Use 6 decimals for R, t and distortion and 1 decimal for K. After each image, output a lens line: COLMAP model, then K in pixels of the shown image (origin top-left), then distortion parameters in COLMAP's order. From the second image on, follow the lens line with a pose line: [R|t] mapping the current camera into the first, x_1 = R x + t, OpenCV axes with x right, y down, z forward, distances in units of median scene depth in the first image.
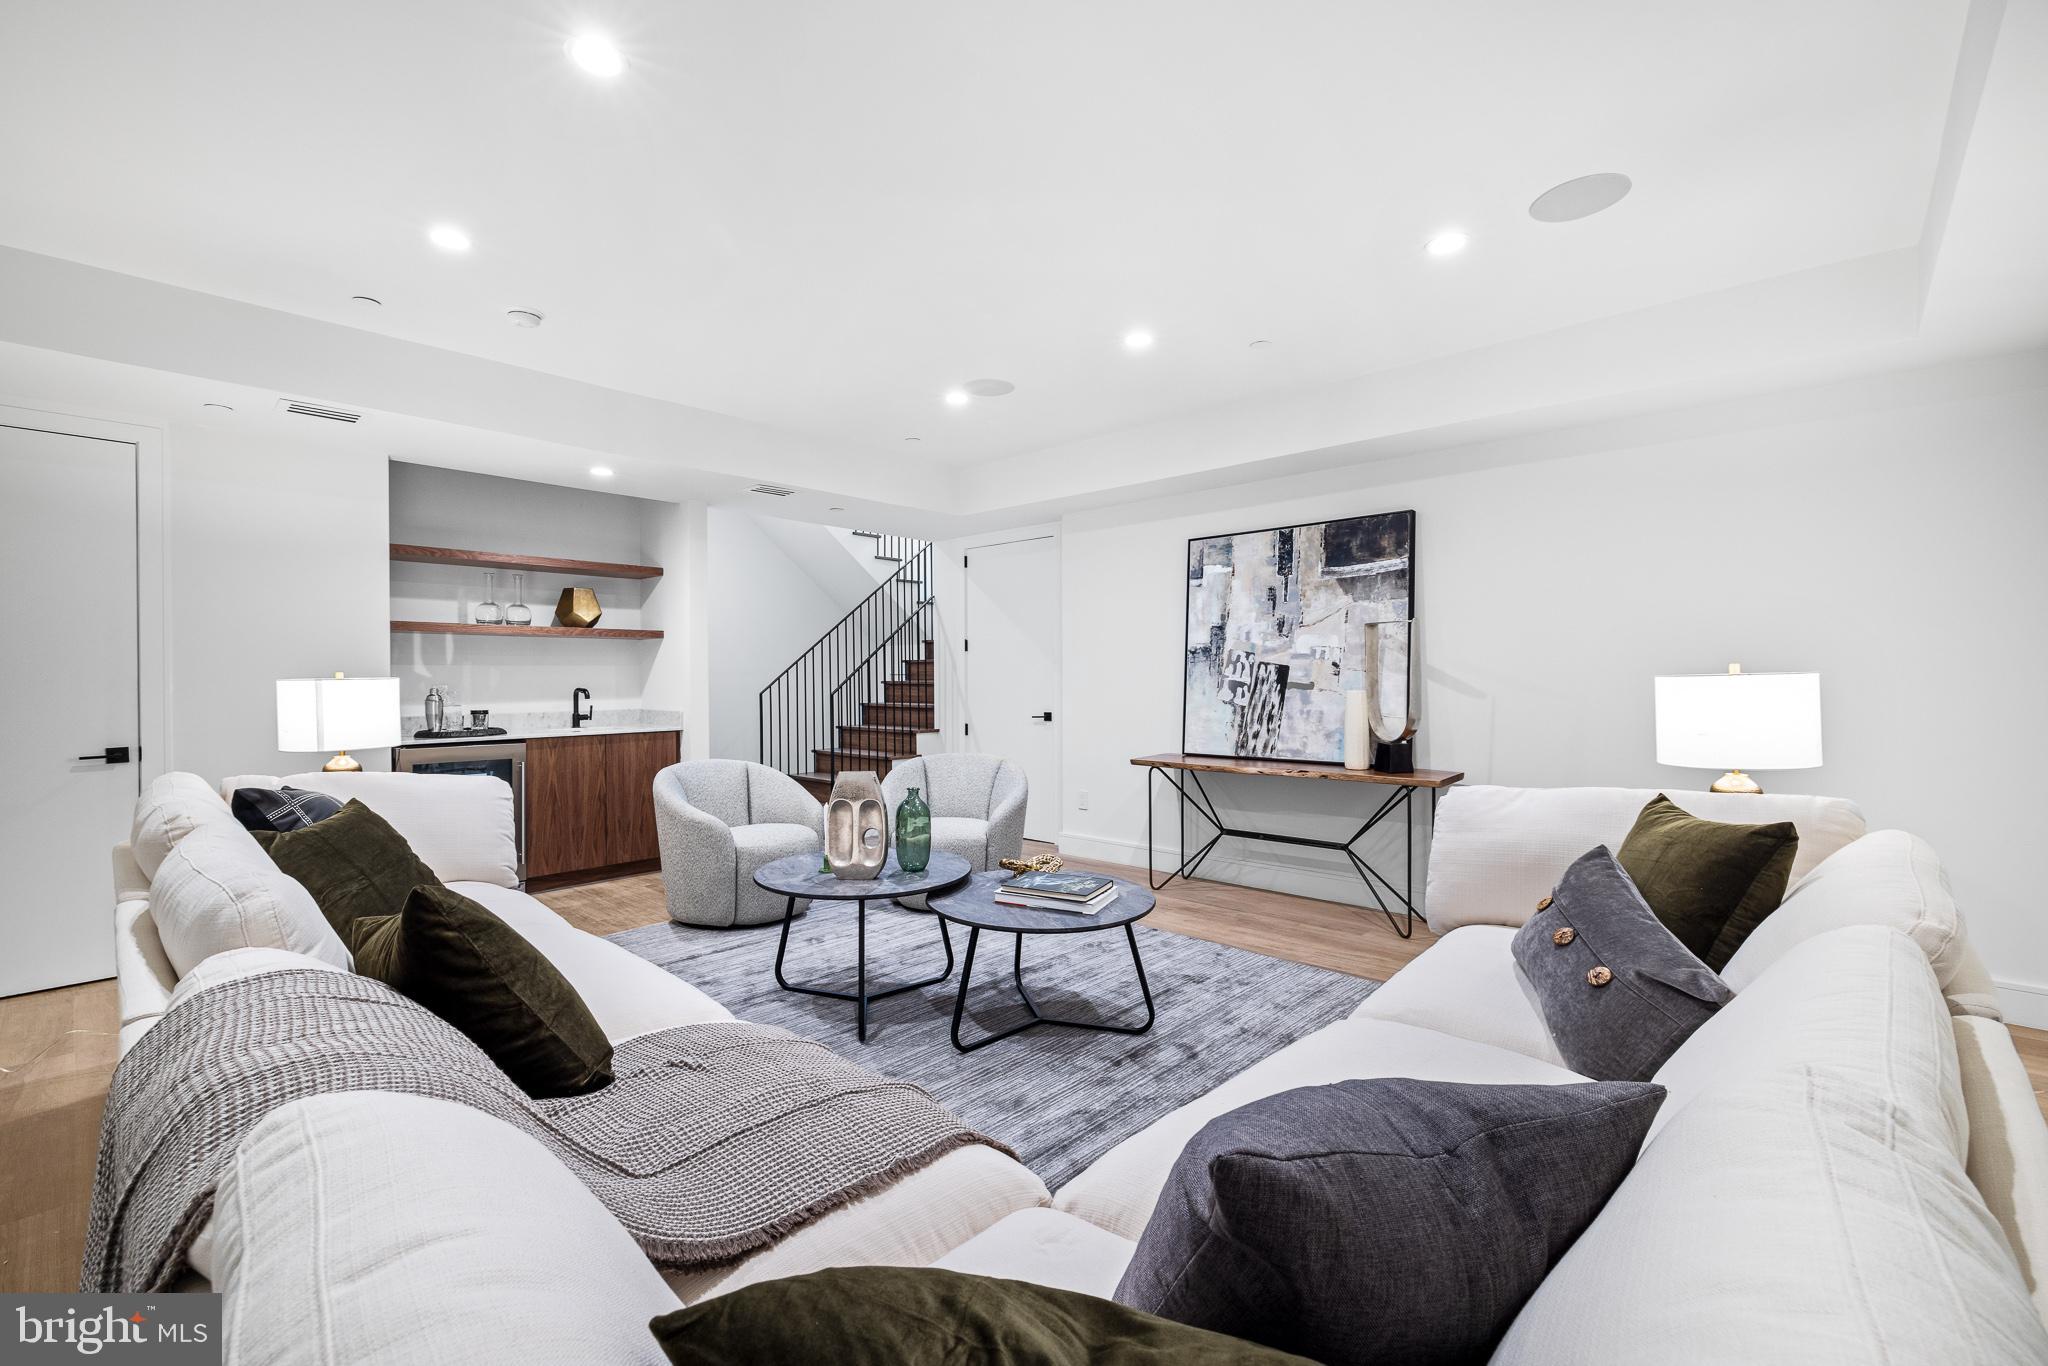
lens RADIAL K [[862.6, 0, 1018.3], [0, 862.6, 687.6], [0, 0, 1]] dist [0.003362, 0.000225]
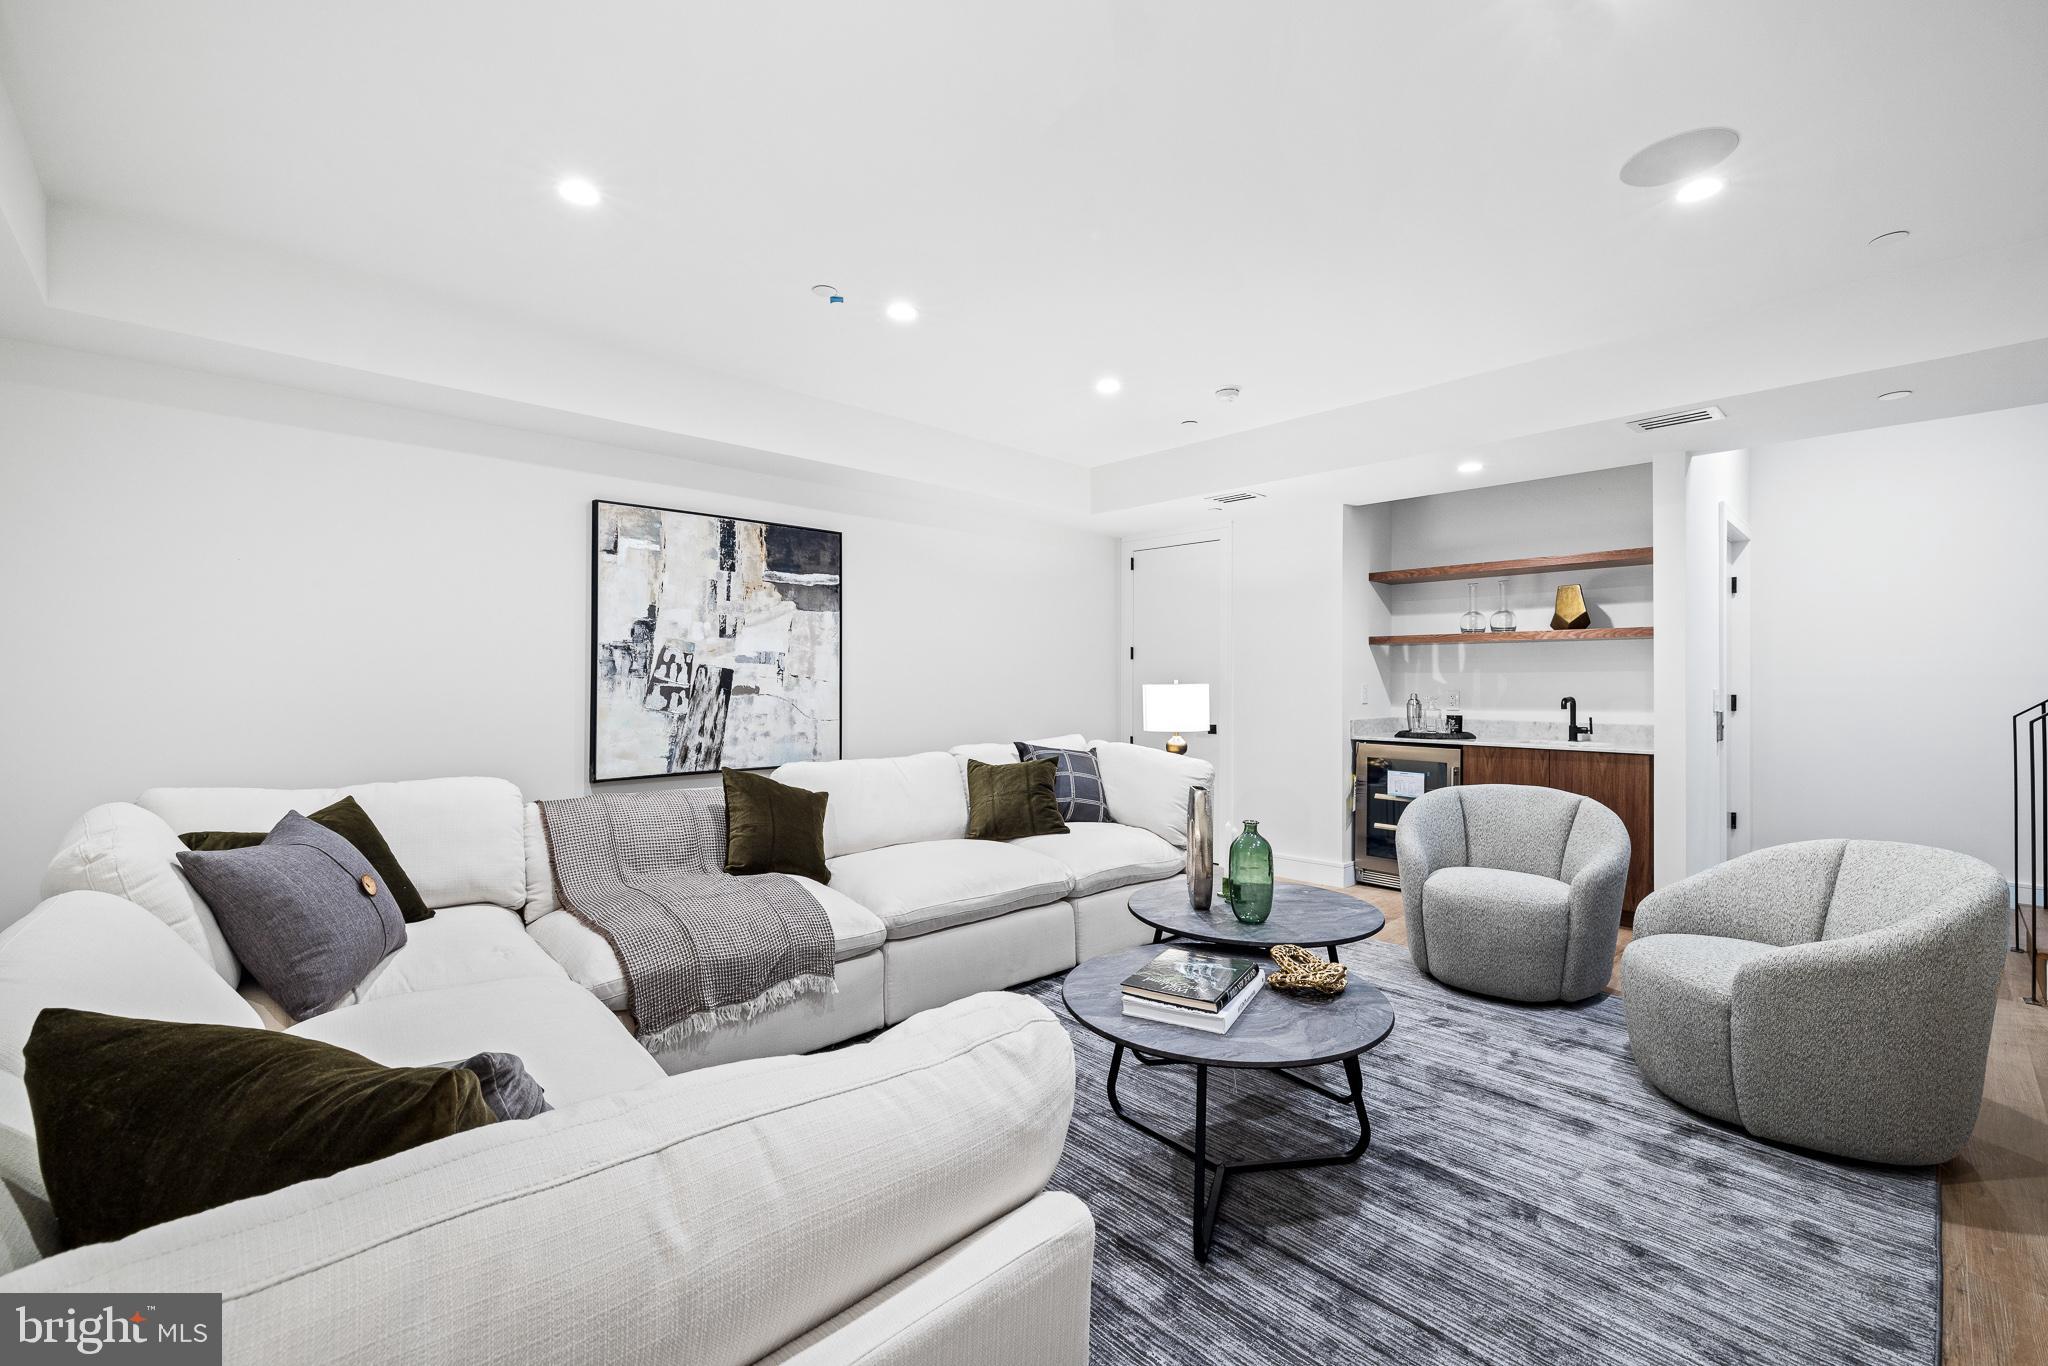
lens RADIAL K [[862.6, 0, 1018.4], [0, 862.6, 677.1], [0, 0, 1]] dist [0.003362, 0.000225]
pose [[-0.088366, -0.005054, -0.996075, 0.496074], [-0.015876, 0.999867, -0.003664, -0.008529], [0.995962, 0.015490, -0.088434, 0.589514]]
